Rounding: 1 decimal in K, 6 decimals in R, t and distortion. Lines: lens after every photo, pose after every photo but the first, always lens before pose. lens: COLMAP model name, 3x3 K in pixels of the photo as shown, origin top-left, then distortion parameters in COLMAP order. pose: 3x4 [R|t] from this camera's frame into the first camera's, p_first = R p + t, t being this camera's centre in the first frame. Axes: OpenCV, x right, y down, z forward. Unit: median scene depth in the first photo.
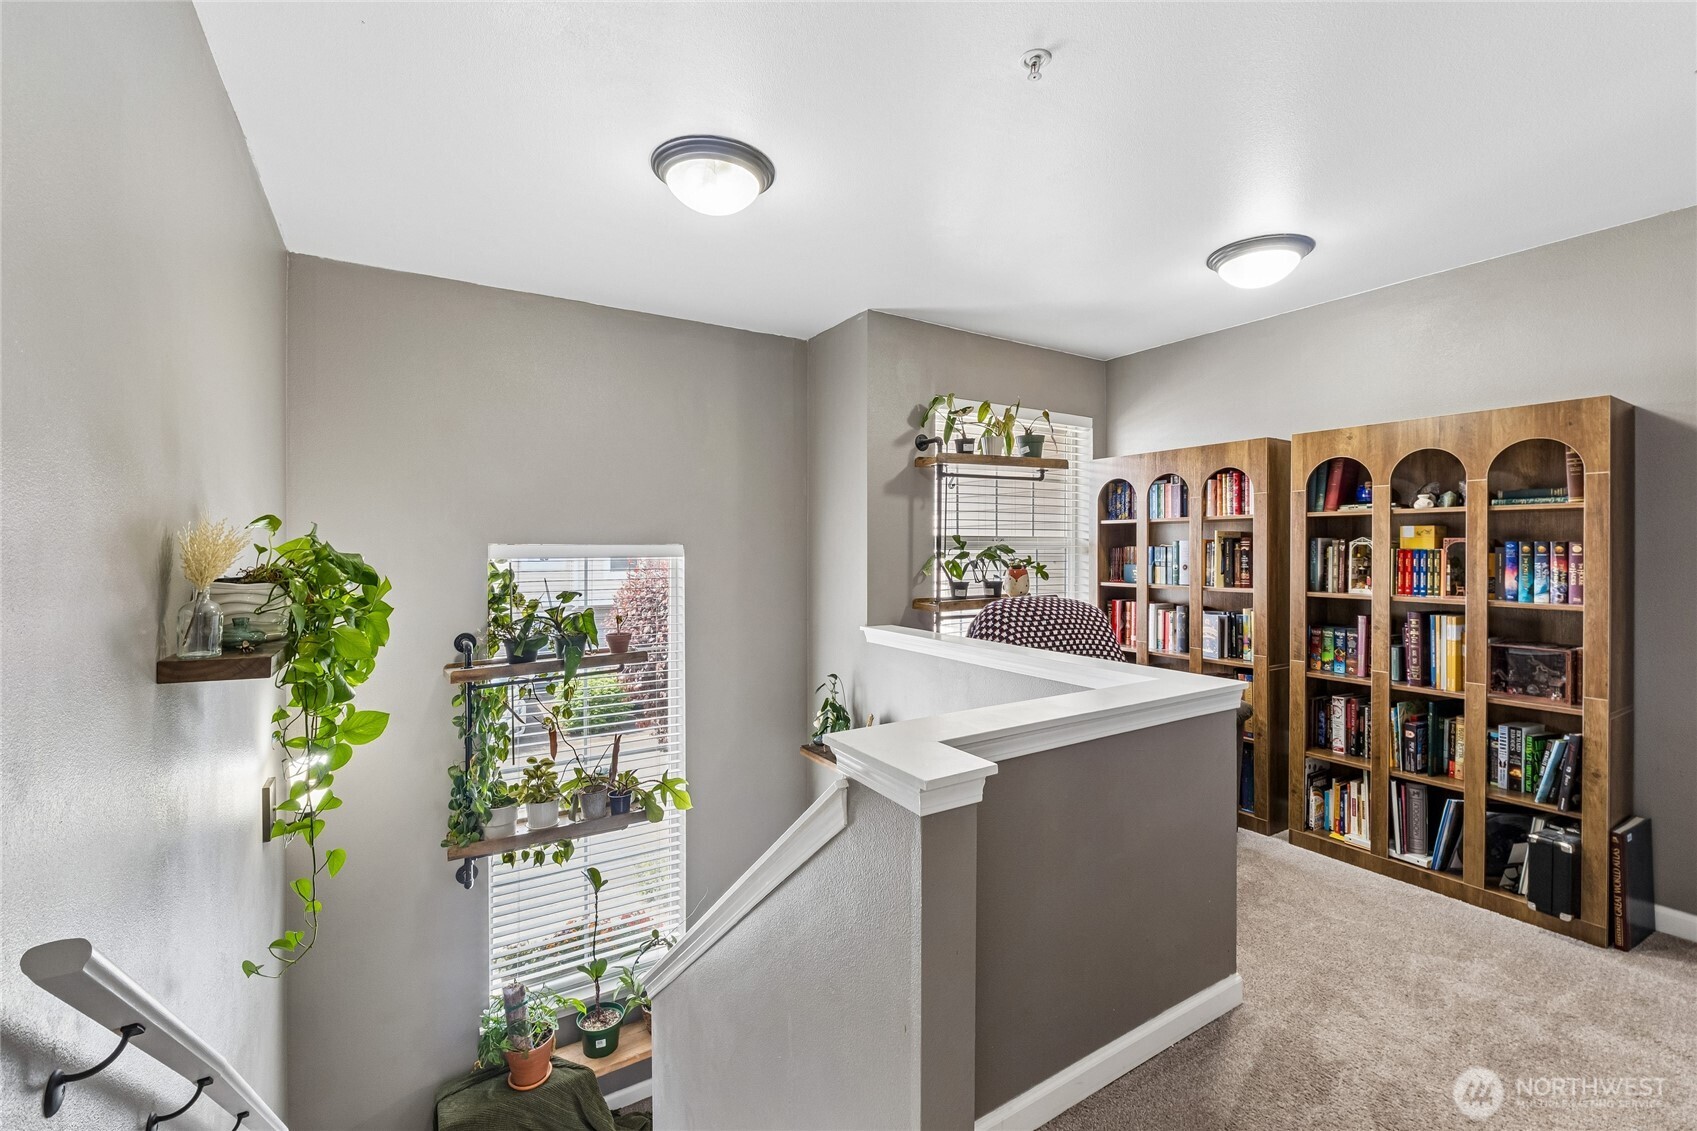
lens RADIAL K [[721.9, 0, 860.3], [0, 721.9, 562.6], [0, 0, 1]] dist [-0.007488, 0.000021]
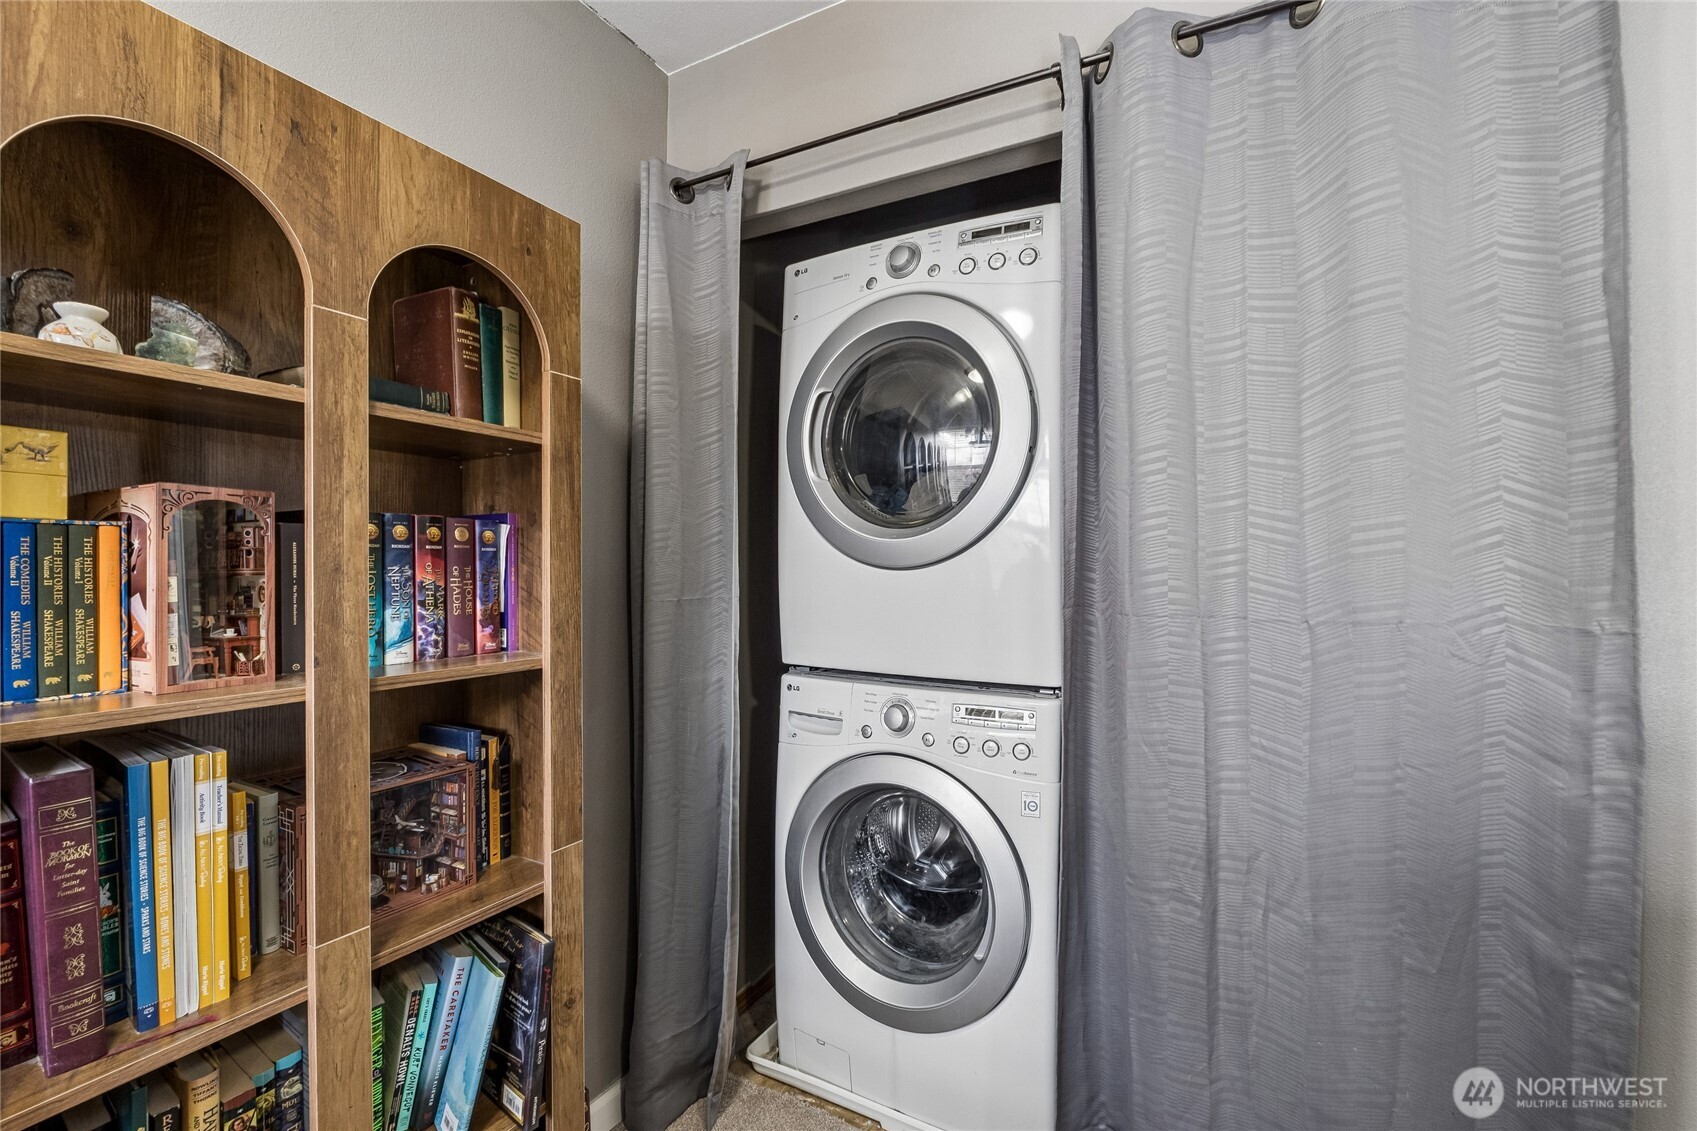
lens RADIAL K [[721.9, 0, 860.3], [0, 721.9, 562.6], [0, 0, 1]] dist [-0.007488, 0.000021]
pose [[-0.498979, 0.000580, 0.866614, 0.466869], [0.013760, 0.999879, 0.007254, -0.000988], [-0.866505, 0.015544, -0.498927, 0.975988]]
